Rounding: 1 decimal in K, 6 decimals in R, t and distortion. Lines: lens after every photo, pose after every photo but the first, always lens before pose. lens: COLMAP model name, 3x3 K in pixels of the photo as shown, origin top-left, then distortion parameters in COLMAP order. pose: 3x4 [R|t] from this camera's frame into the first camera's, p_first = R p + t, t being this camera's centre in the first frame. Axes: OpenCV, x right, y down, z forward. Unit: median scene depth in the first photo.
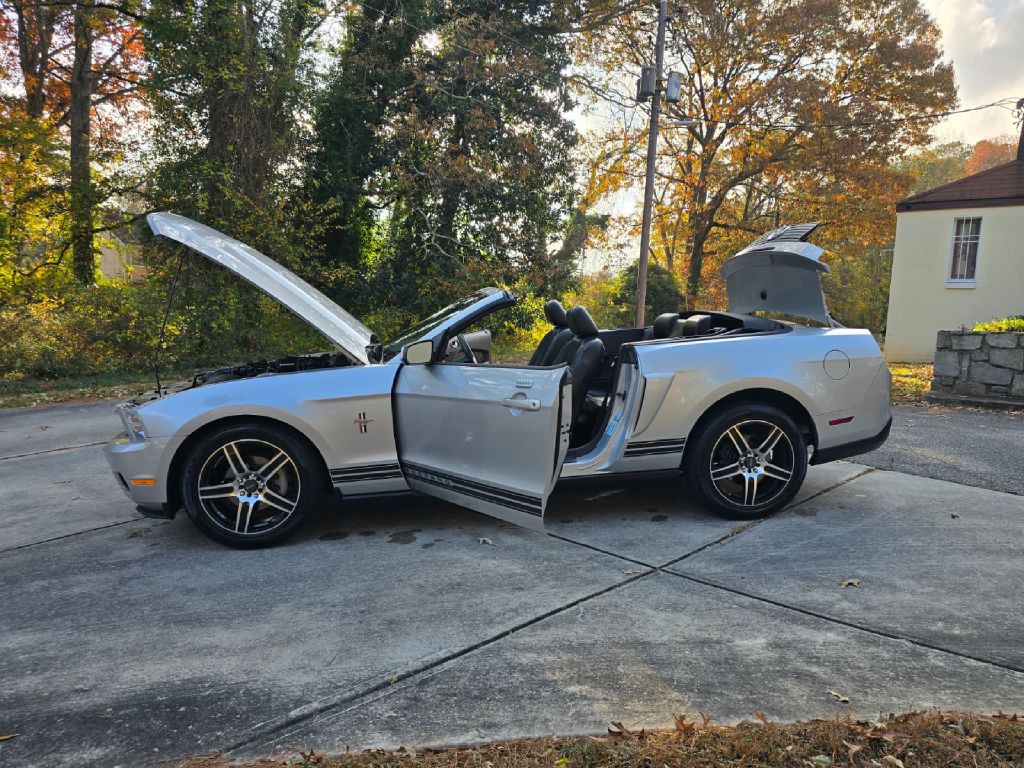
lens RADIAL K [[685.1, 0, 516.7], [0, 685.1, 385.1], [0, 0, 1]] dist [0.046970, -0.040870]
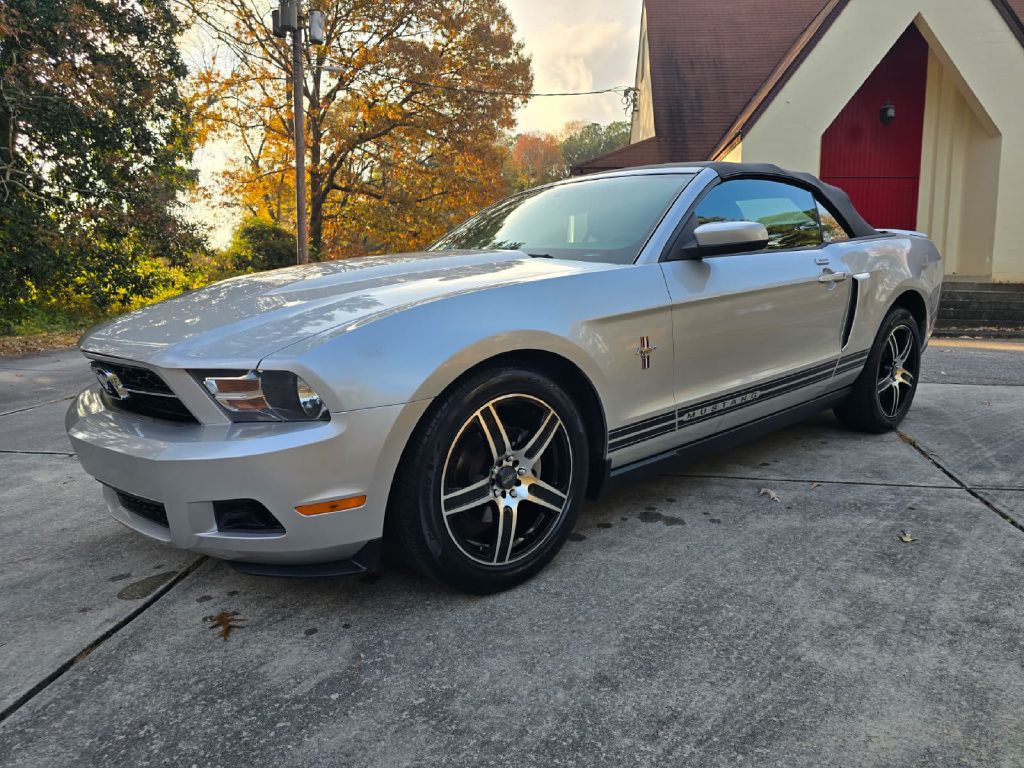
lens RADIAL K [[685.1, 0, 513.3], [0, 685.1, 386.6], [0, 0, 1]] dist [0.046970, -0.040870]
pose [[0.835659, -0.096297, 0.540741, -0.576048], [0.072933, 0.995247, 0.064526, 0.031095], [-0.544385, -0.014483, 0.838711, 0.450270]]
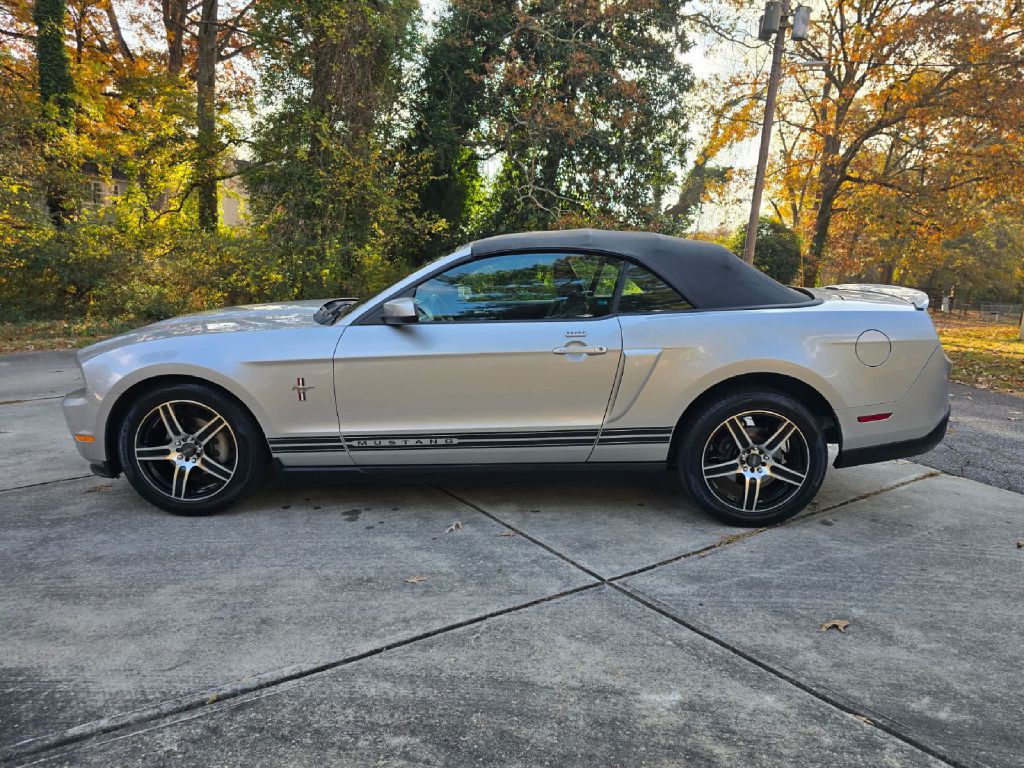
lens RADIAL K [[685.1, 0, 521.2], [0, 685.1, 382.7], [0, 0, 1]] dist [0.046970, -0.040870]
pose [[0.986797, 0.053381, -0.152915, 0.170725], [-0.044110, 0.997013, 0.063392, -0.021123], [0.155842, -0.055810, 0.986204, 0.124904]]
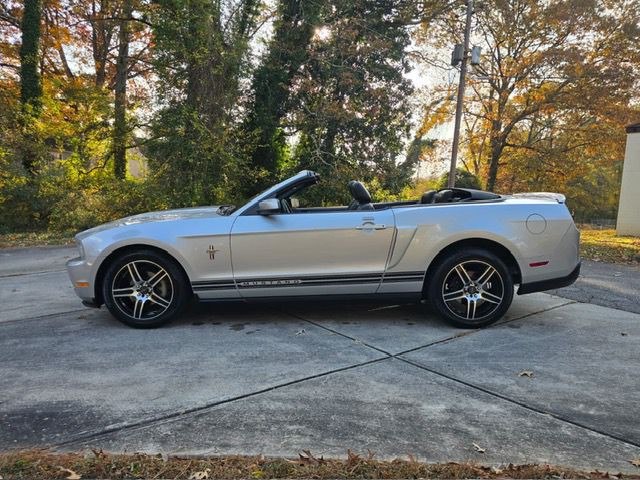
lens RADIAL K [[428.2, 0, 319.8], [0, 428.2, 235.6], [0, 0, 1]] dist [0.046970, -0.040870]
pose [[0.990600, 0.026003, -0.134293, 0.130327], [-0.029588, 0.999255, -0.024770, 0.028412], [0.133549, 0.028511, 0.990632, 0.046087]]
